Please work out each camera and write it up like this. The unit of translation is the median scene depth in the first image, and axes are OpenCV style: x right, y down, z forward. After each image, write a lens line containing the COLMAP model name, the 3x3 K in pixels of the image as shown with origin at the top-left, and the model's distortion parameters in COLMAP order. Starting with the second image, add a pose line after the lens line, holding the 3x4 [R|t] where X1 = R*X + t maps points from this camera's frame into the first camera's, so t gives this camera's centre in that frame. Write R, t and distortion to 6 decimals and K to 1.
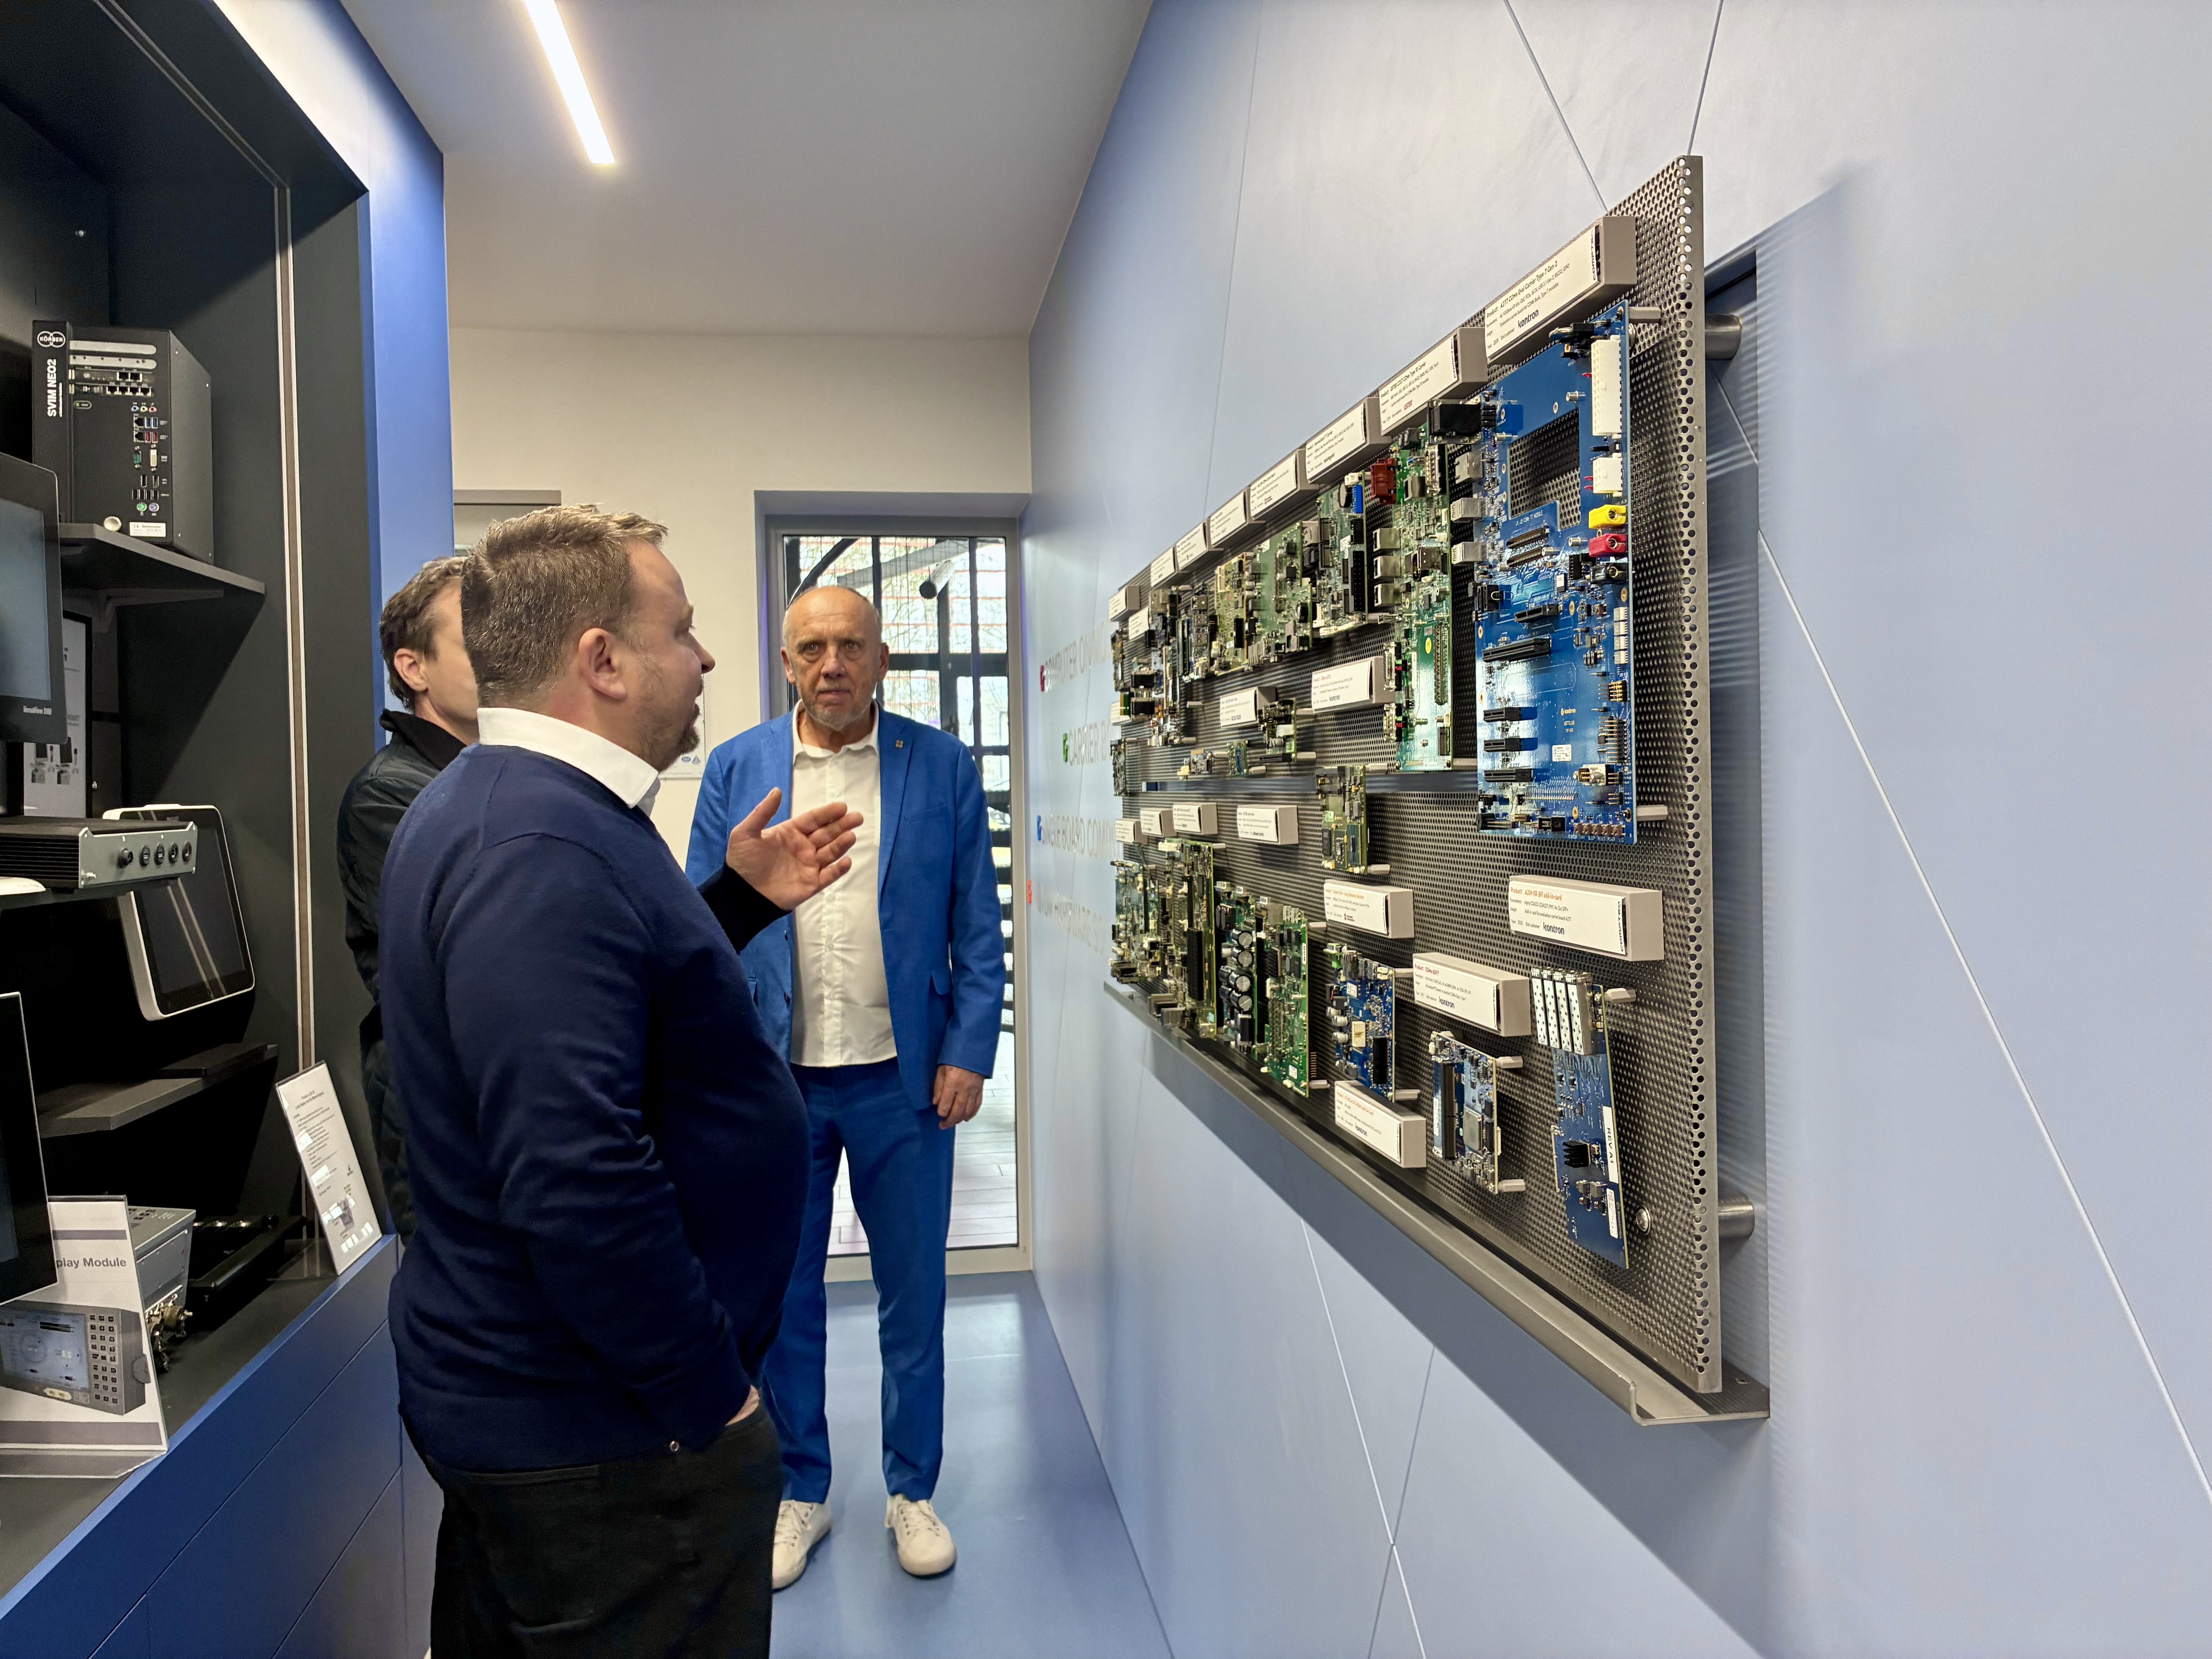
lens RADIAL K [[1672.0, 0, 1105.0], [0, 1672.0, 837.1], [0, 0, 1]] dist [0.060532, -0.015617]
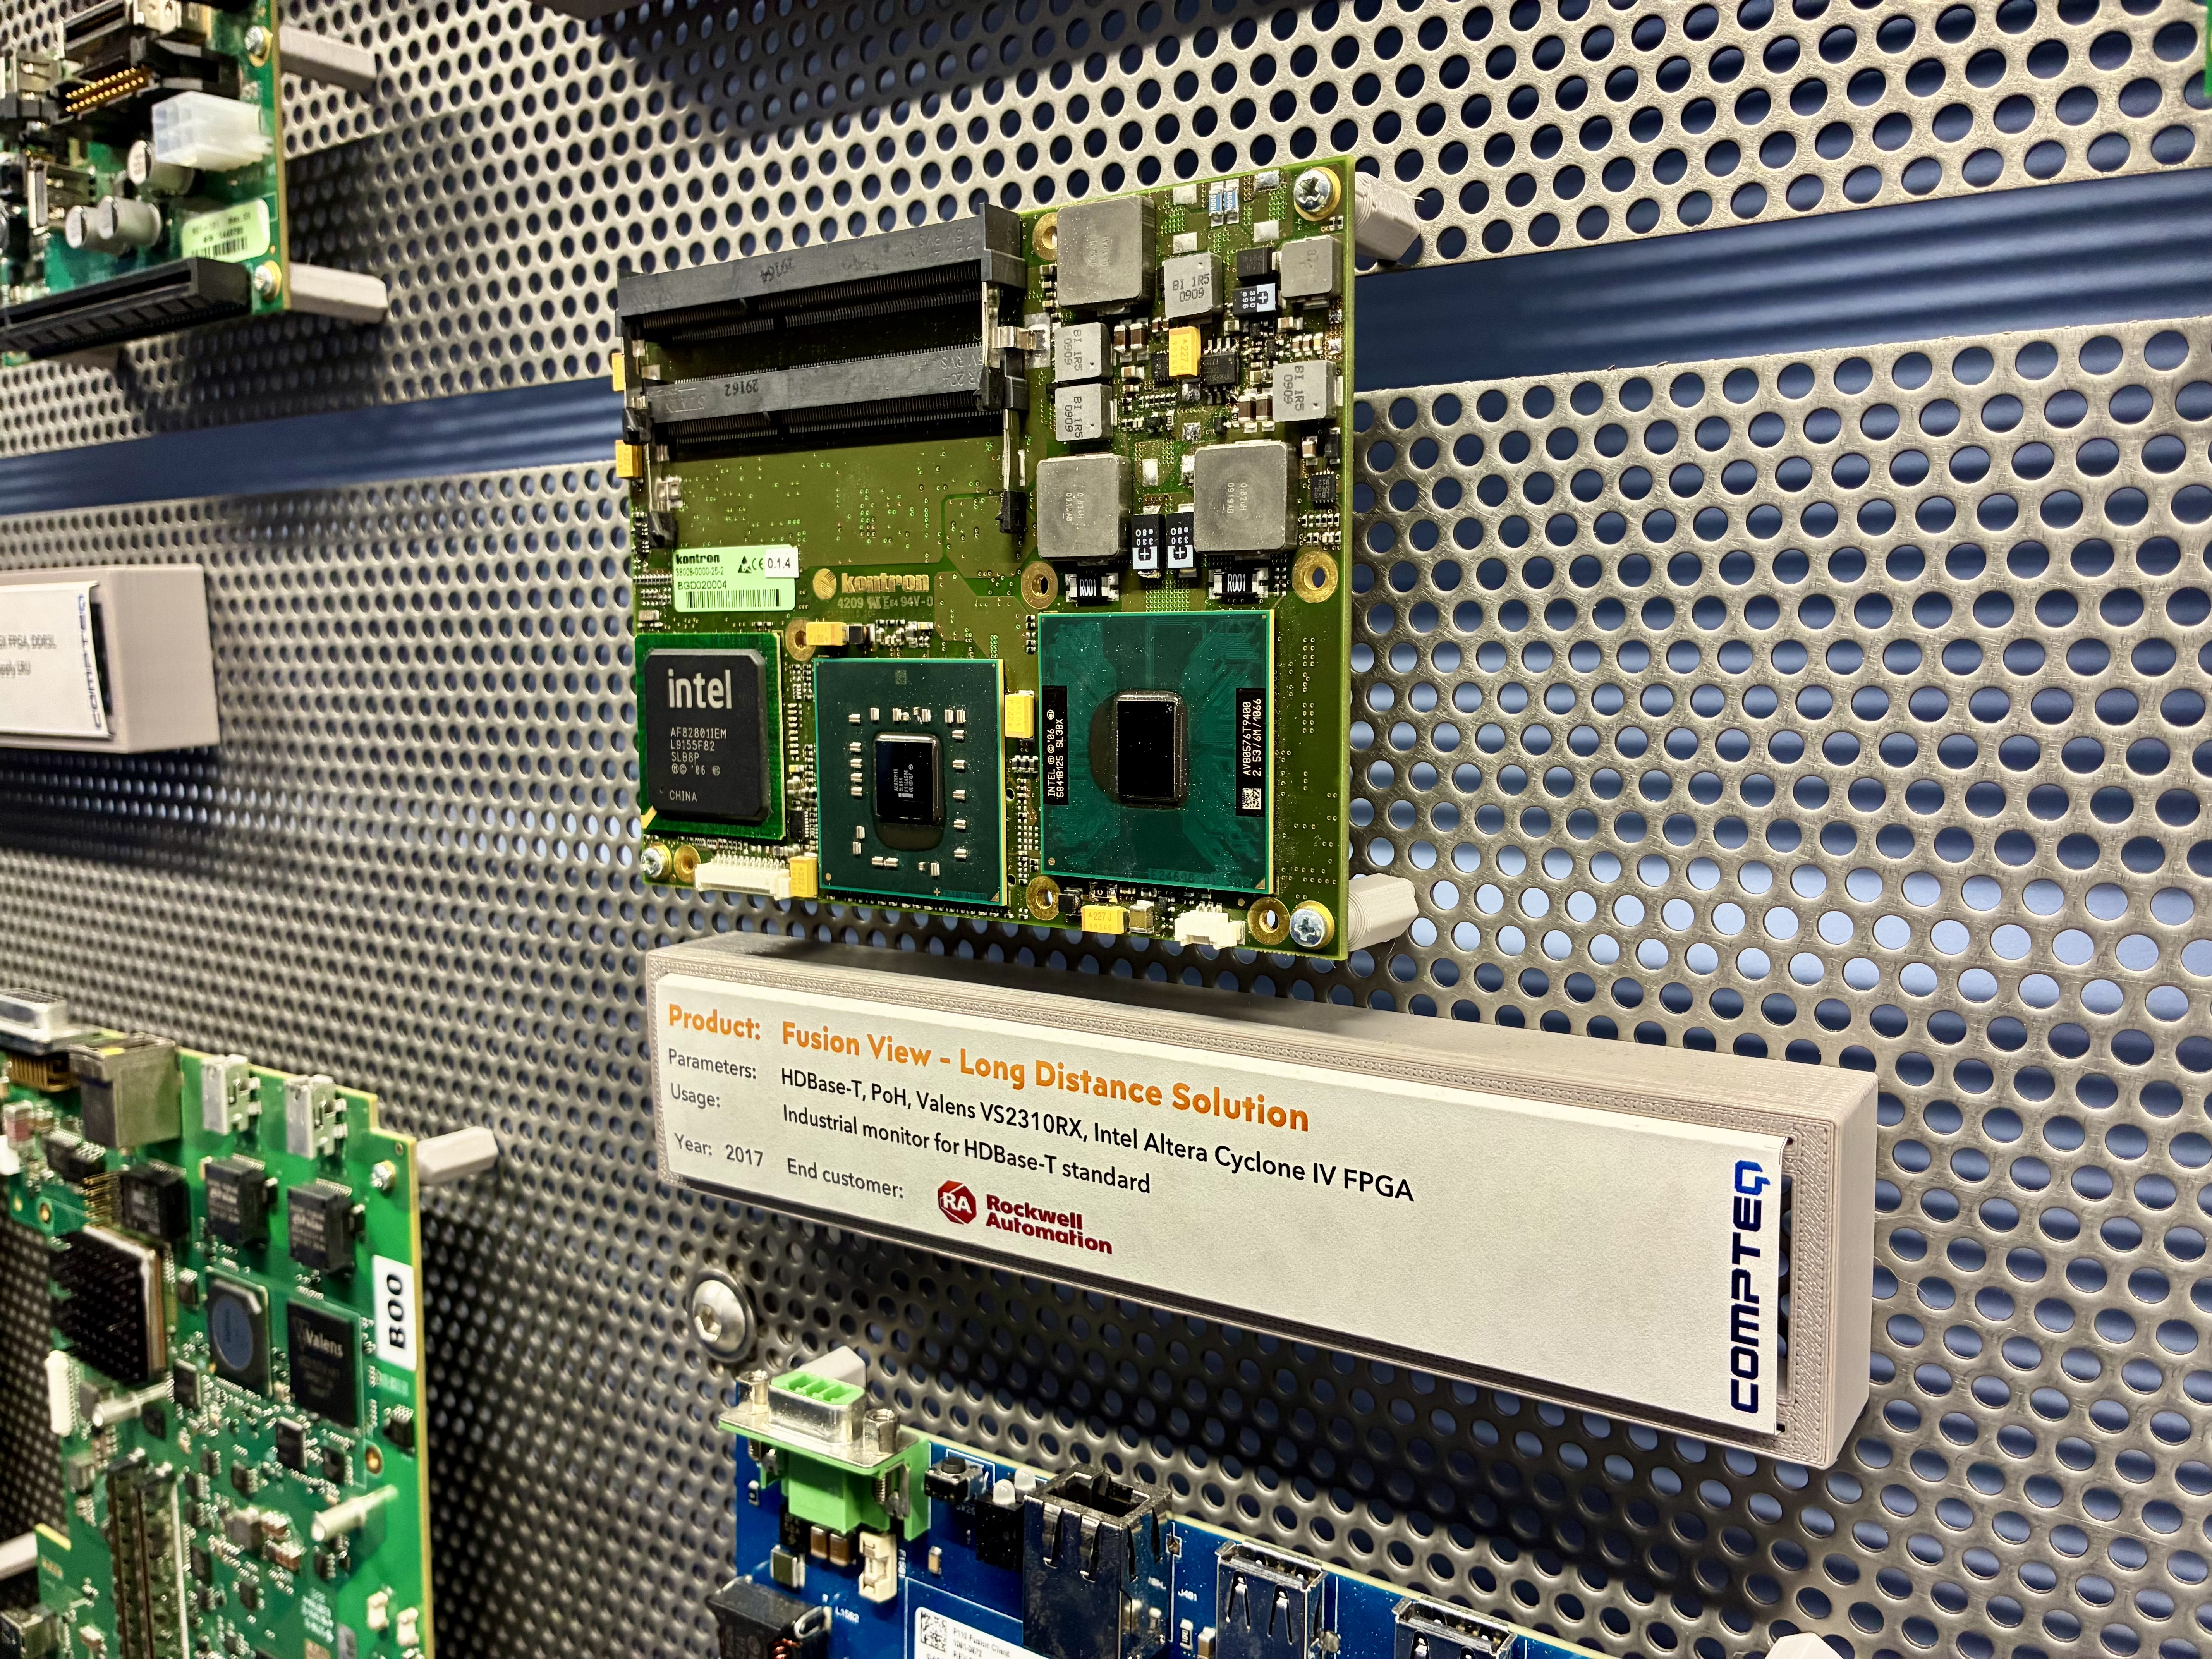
lens RADIAL K [[1672.0, 0, 1104.0], [0, 1672.0, 824.4], [0, 0, 1]] dist [0.060532, -0.015617]
pose [[0.676943, -0.057972, 0.733749, 0.035935], [0.009189, 0.997481, 0.070332, -0.000186], [-0.735978, -0.040868, 0.675770, 0.891075]]
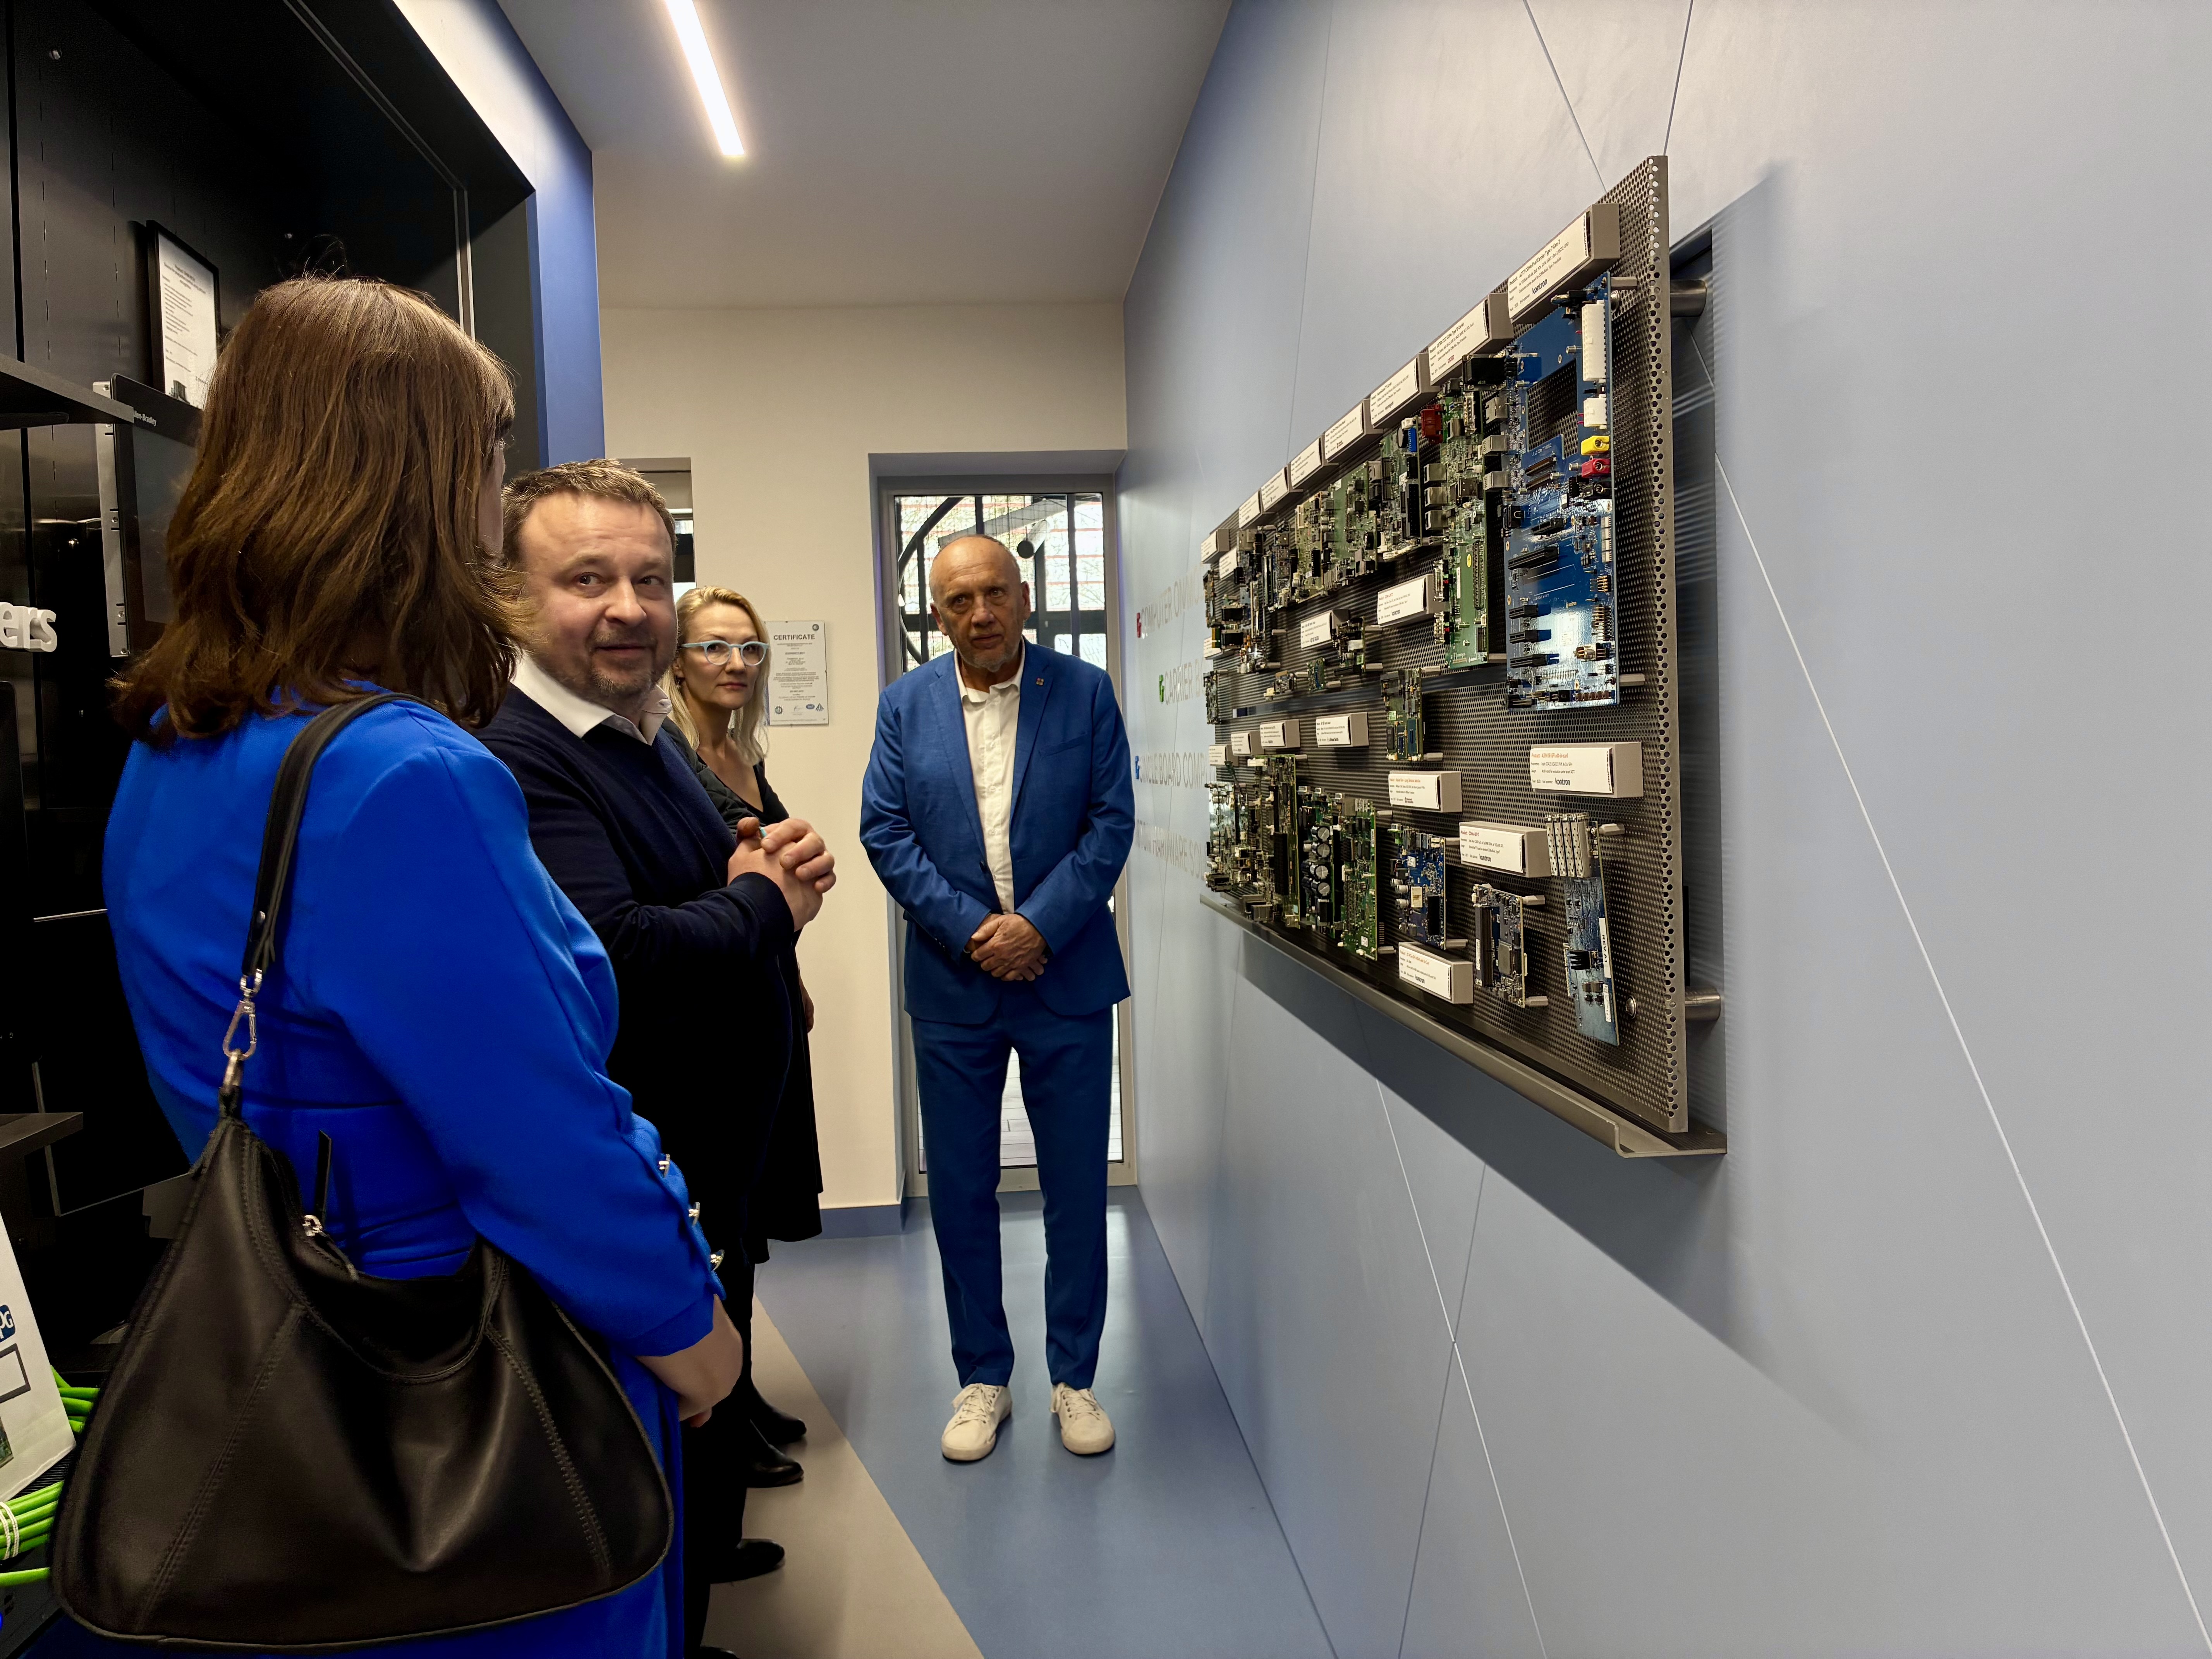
lens RADIAL K [[1672.0, 0, 1107.0], [0, 1672.0, 821.0], [0, 0, 1]] dist [0.060532, -0.015617]
pose [[0.998355, -0.010314, -0.056398, 0.001130], [0.011084, 0.999849, 0.013353, 0.044794], [0.056252, -0.013957, 0.998319, -0.180312]]
